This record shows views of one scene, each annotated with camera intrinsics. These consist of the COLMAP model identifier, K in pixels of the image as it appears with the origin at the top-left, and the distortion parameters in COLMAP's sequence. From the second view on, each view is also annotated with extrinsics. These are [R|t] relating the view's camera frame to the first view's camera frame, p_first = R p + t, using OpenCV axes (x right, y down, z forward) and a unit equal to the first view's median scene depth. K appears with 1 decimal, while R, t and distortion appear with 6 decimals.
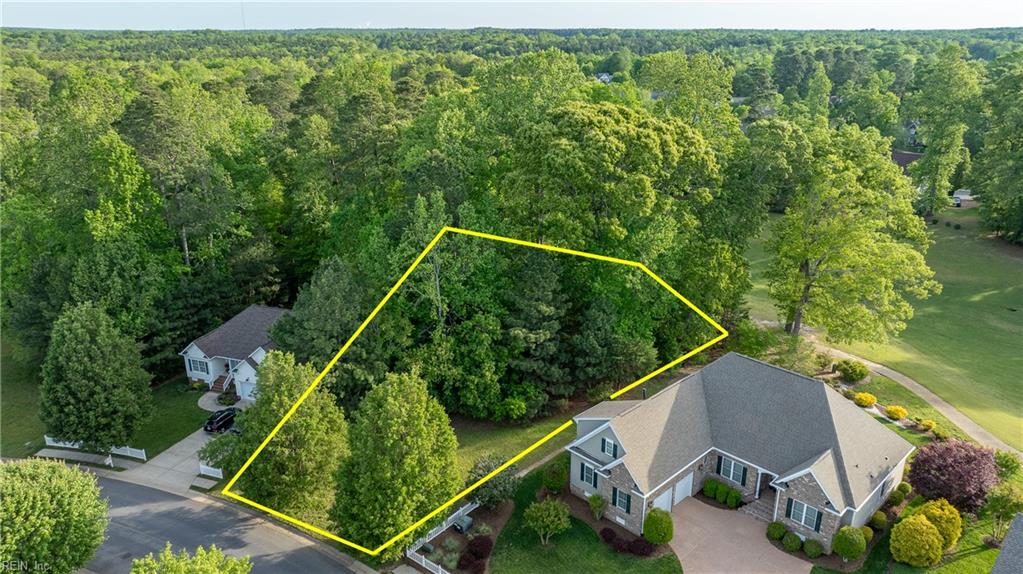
lens RADIAL K [[712.9, 0, 515.4], [0, 712.9, 292.9], [0, 0, 1]] dist [-0.017064, 0.005188]
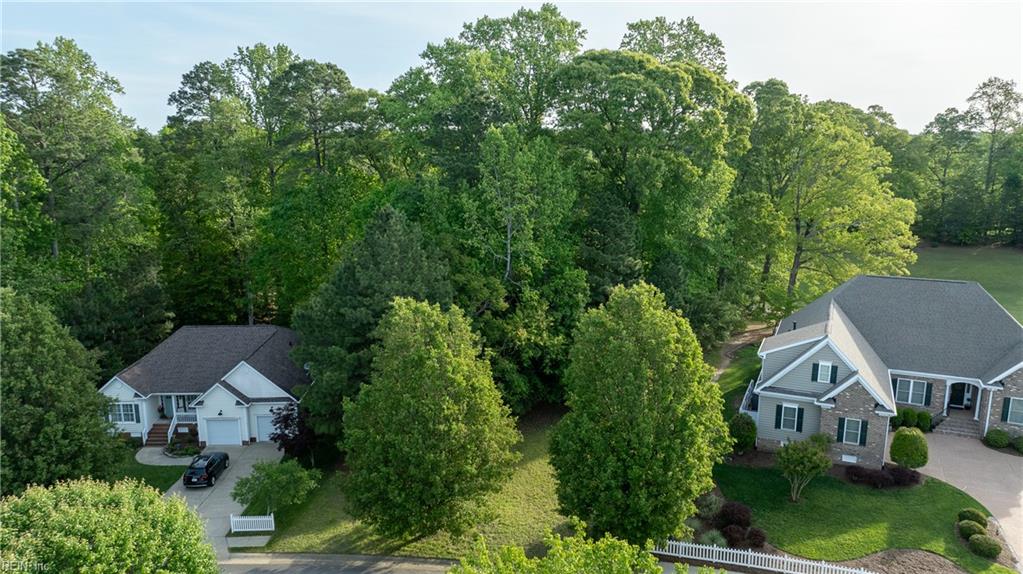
lens RADIAL K [[716.5, 0, 514.5], [0, 716.5, 289.5], [0, 0, 1]] dist [-0.059167, 0.076477]
pose [[0.933462, -0.075722, 0.350593, -0.443248], [0.125323, 0.984710, -0.120994, 0.158955], [-0.336071, 0.156880, 0.928679, 0.300061]]
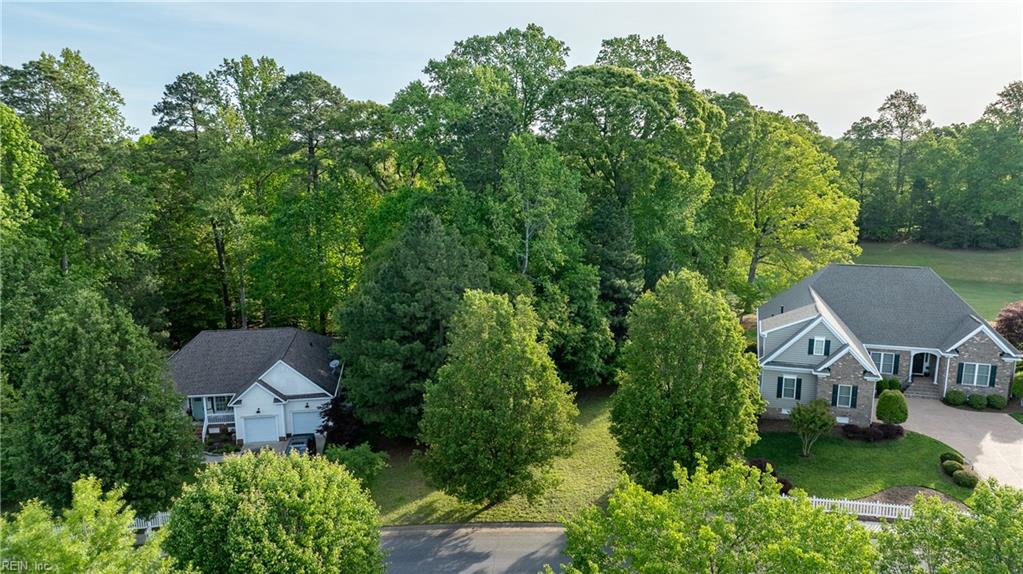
lens RADIAL K [[716.5, 0, 514.5], [0, 716.5, 289.5], [0, 0, 1]] dist [-0.059167, 0.076477]
pose [[0.885548, -0.097119, 0.454283, -0.600181], [0.166857, 0.979142, -0.115934, 0.165773], [-0.433548, 0.178465, 0.883281, 0.281135]]
